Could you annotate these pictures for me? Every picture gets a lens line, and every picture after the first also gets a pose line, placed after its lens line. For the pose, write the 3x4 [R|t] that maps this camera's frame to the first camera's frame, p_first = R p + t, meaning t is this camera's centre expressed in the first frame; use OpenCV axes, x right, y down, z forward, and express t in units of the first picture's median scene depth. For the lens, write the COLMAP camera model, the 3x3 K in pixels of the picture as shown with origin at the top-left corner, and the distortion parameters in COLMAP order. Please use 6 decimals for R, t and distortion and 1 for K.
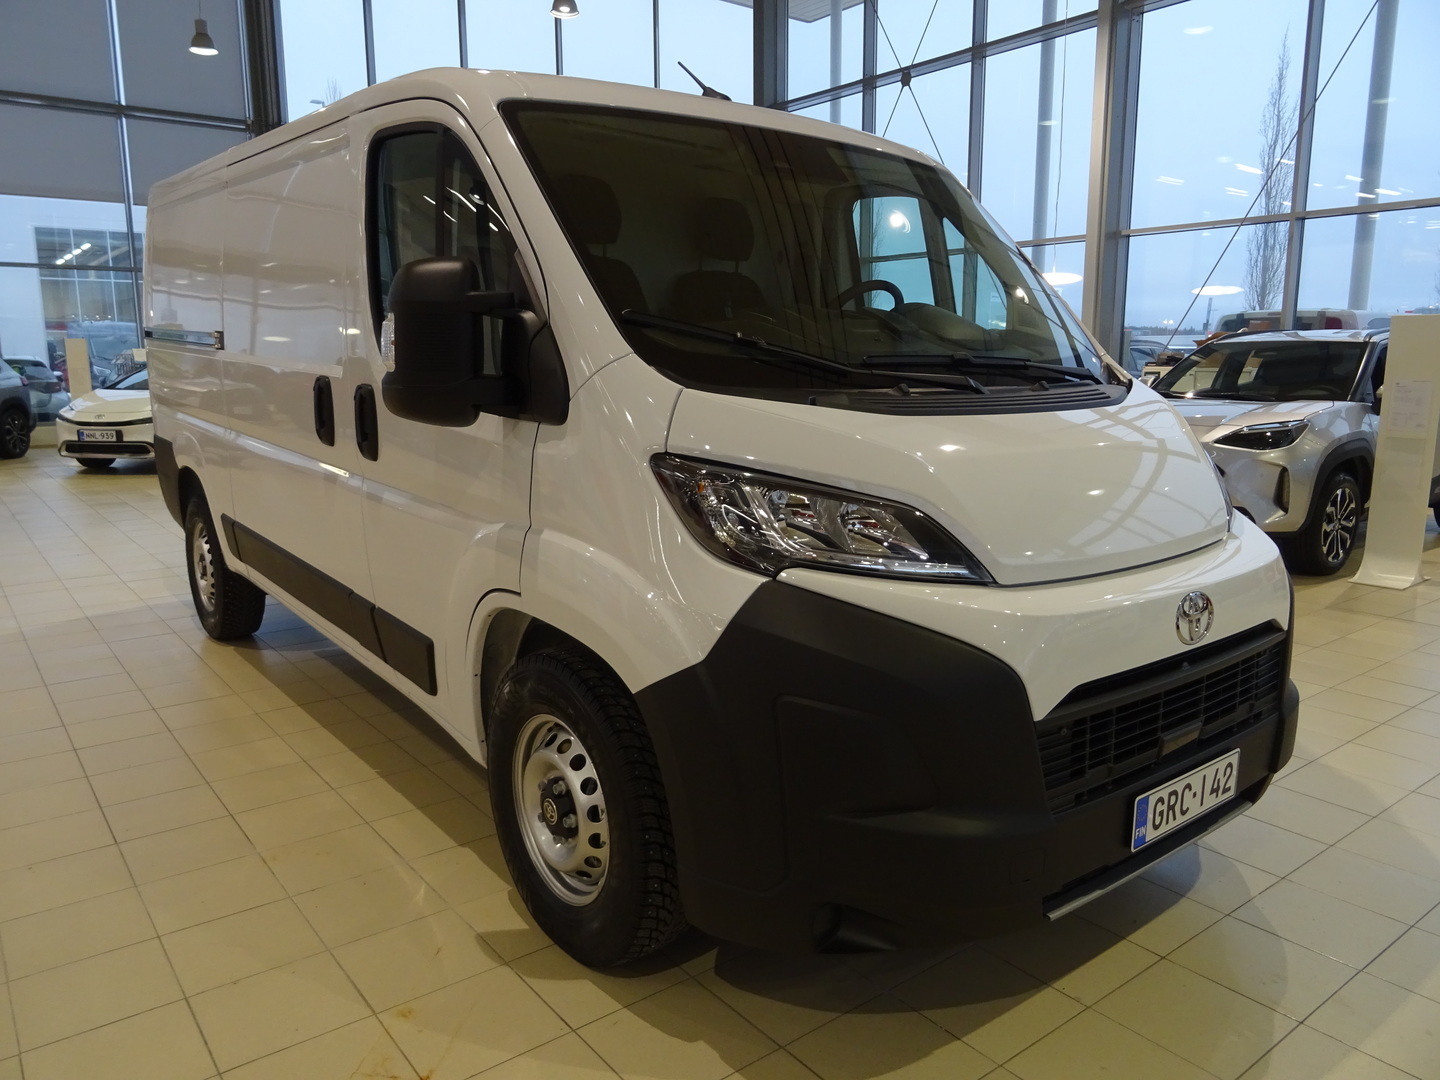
lens RADIAL K [[1049.0, 0, 717.4], [0, 1049.0, 538.4], [0, 0, 1]] dist [-0.022044, 0.000063]
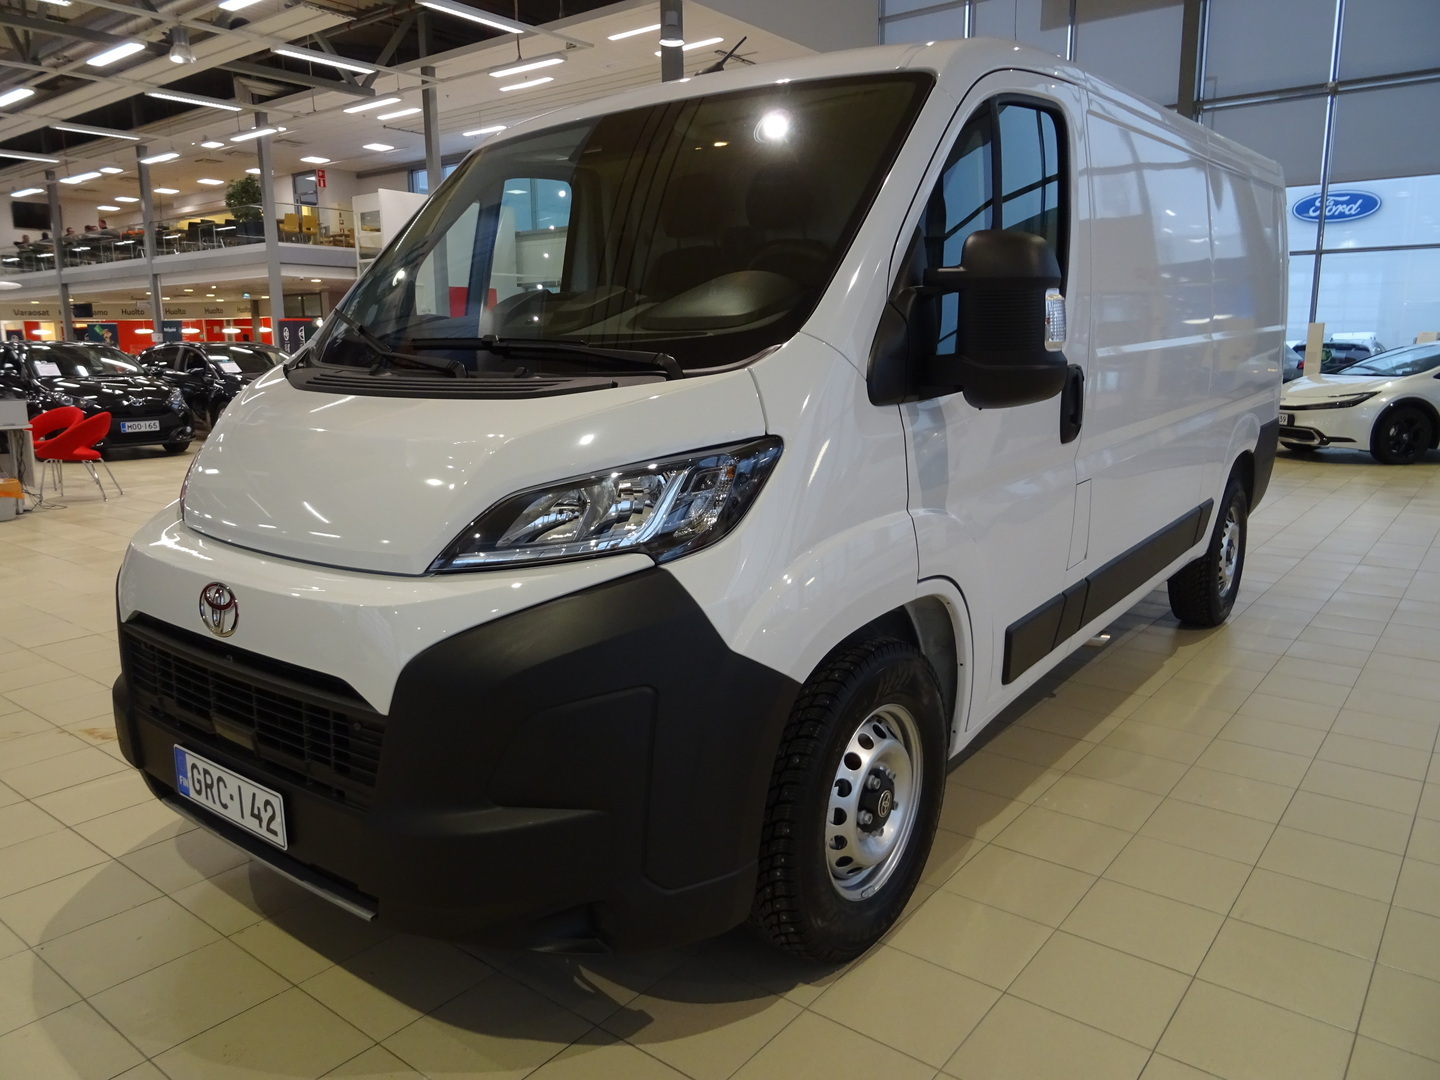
lens RADIAL K [[1049.0, 0, 708.7], [0, 1049.0, 545.1], [0, 0, 1]] dist [-0.022044, 0.000063]
pose [[0.233331, 0.179652, -0.955658, 1.320996], [-0.160010, 0.976482, 0.144500, -0.173915], [0.959142, 0.119199, 0.256589, 1.054927]]
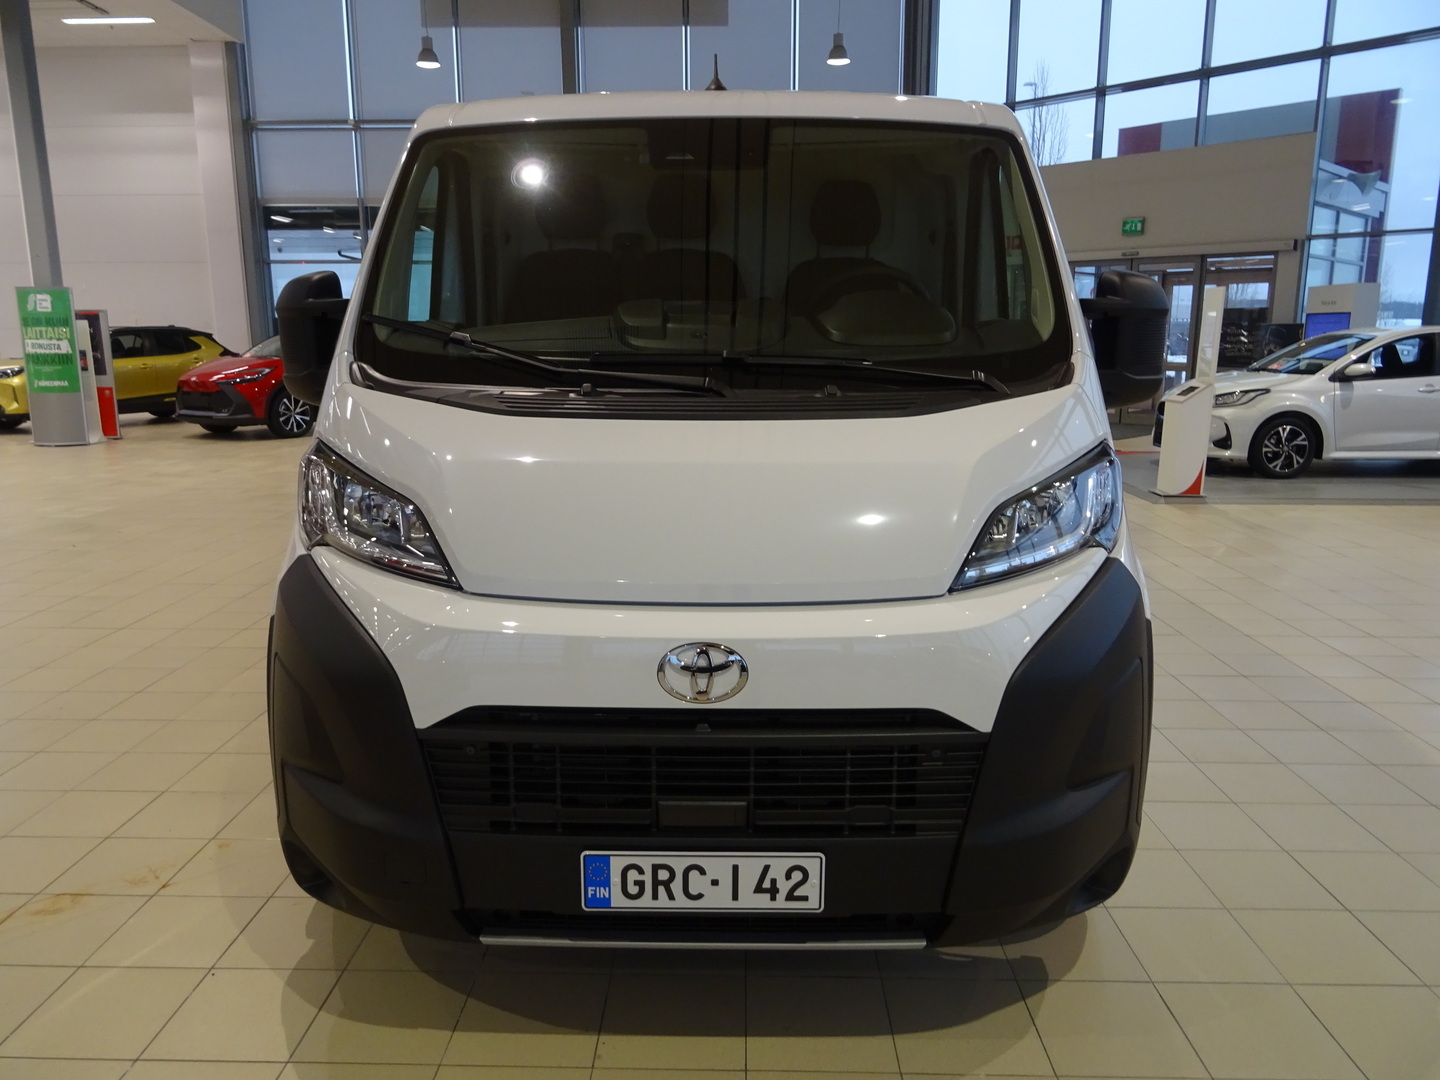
lens RADIAL K [[1049.0, 0, 721.4], [0, 1049.0, 537.8], [0, 0, 1]] dist [-0.022044, 0.000063]
pose [[0.774808, 0.121530, -0.620405, 0.879209], [-0.109282, 0.992323, 0.057905, -0.073784], [0.622680, 0.022934, 0.782141, 0.309682]]
